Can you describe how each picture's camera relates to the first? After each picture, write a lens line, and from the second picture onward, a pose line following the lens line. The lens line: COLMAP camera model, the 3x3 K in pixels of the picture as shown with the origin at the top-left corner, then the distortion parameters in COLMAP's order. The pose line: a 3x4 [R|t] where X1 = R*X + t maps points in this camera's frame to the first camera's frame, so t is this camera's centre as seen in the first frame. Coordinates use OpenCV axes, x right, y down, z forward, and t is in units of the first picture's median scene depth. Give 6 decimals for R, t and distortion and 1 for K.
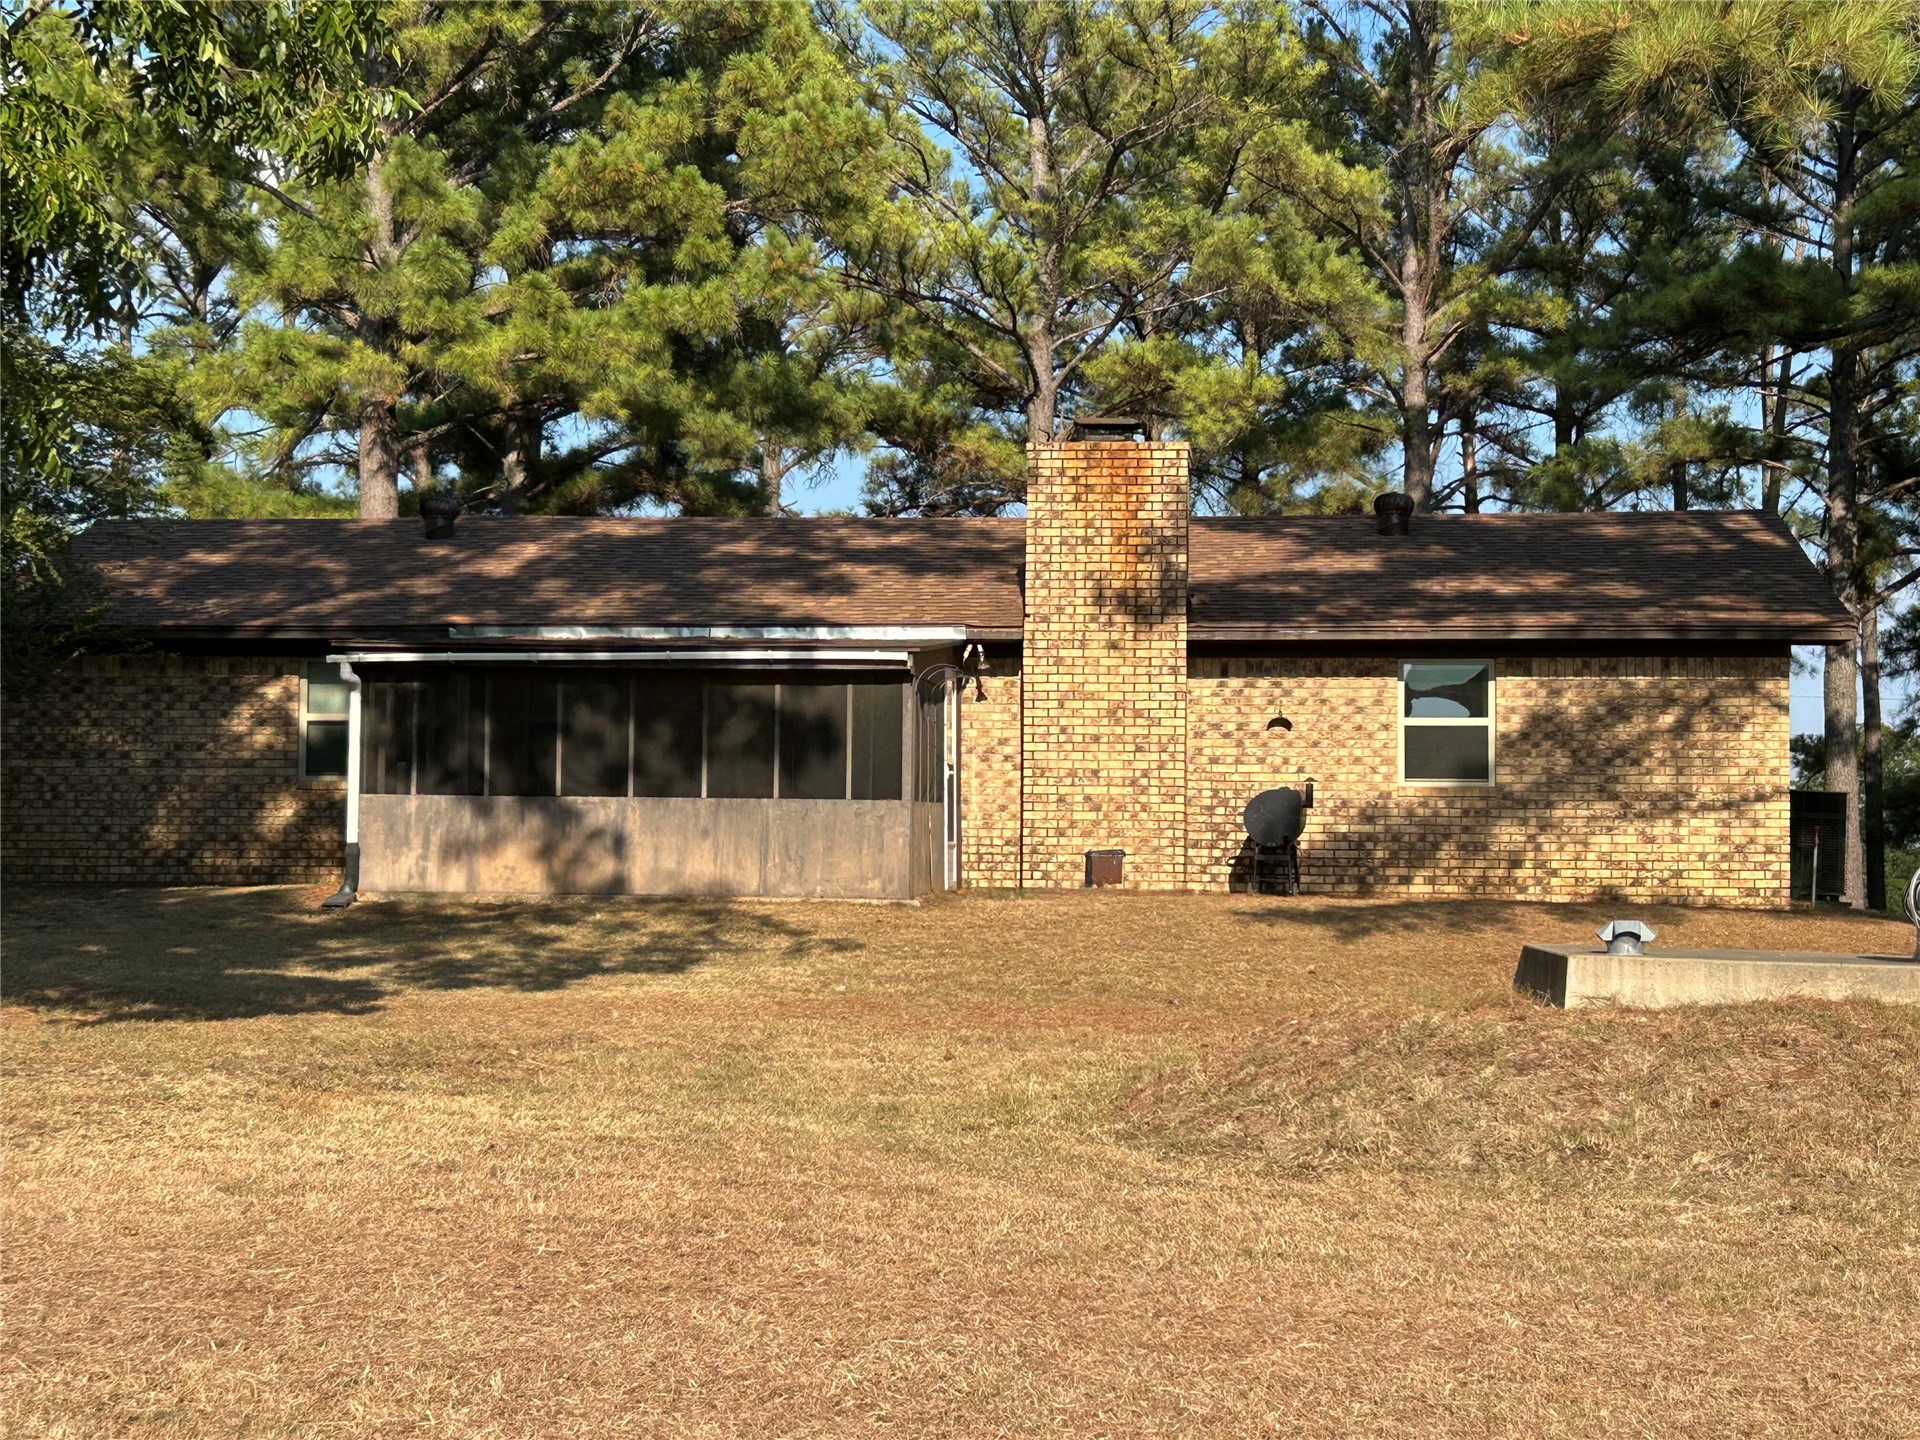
lens RADIAL K [[3028.8, 0, 960.7], [0, 3028.8, 718.7], [0, 0, 1]] dist [0.111912, 0.000000]
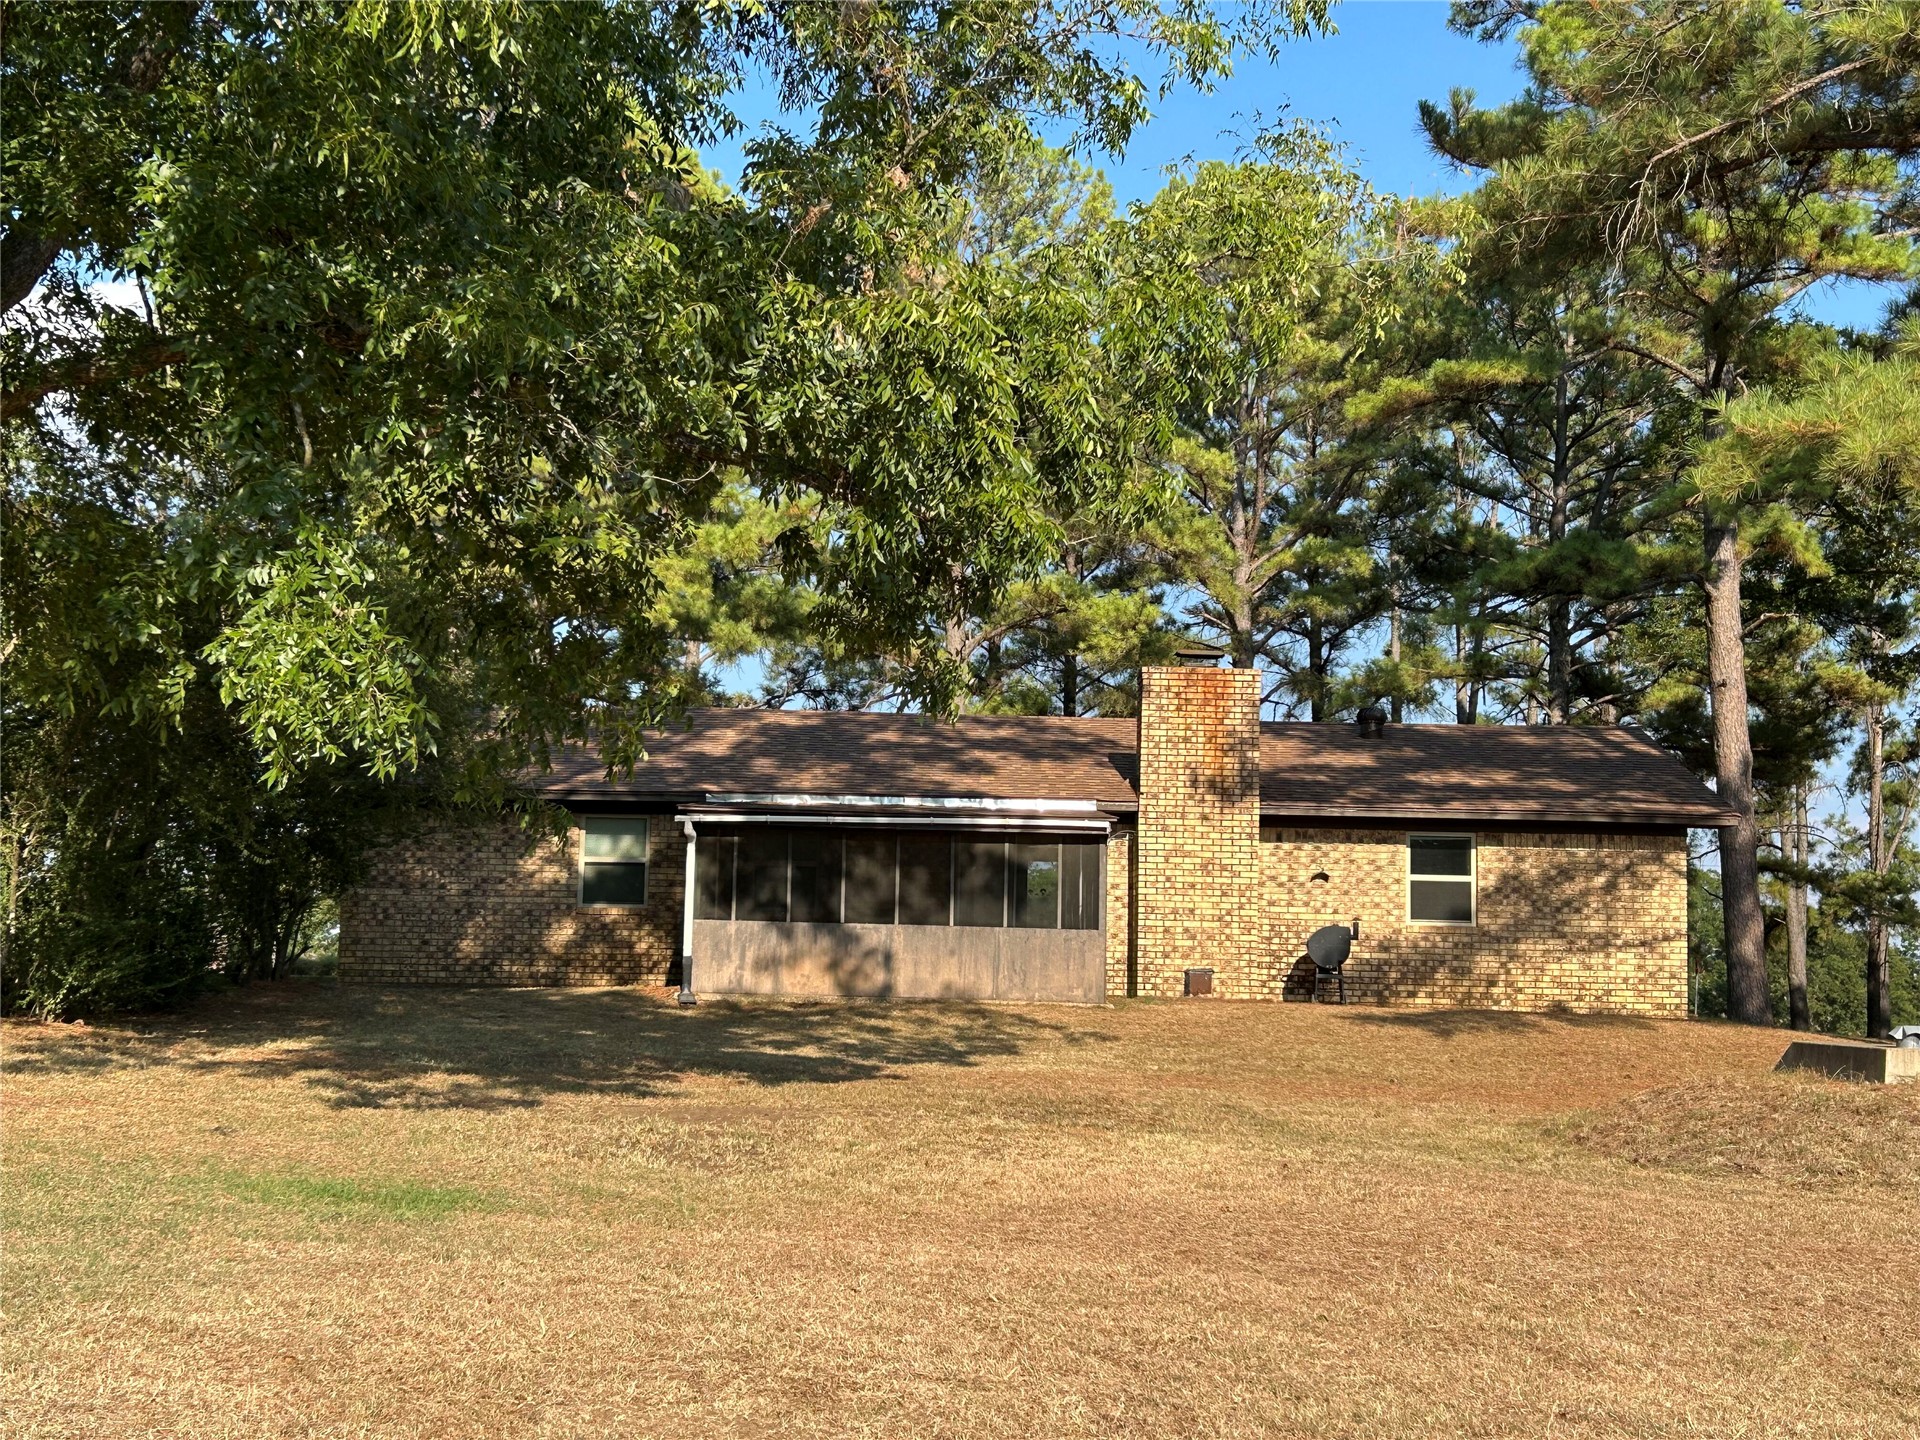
lens RADIAL K [[2471.9, 0, 959.8], [0, 2471.9, 727.2], [0, 0, 1]] dist [0.123546, 0.000000]
pose [[0.993582, 0.023689, 0.110610, -0.181902], [-0.017806, 0.998389, -0.053878, -0.002771], [-0.111708, 0.051563, 0.992402, -0.089826]]
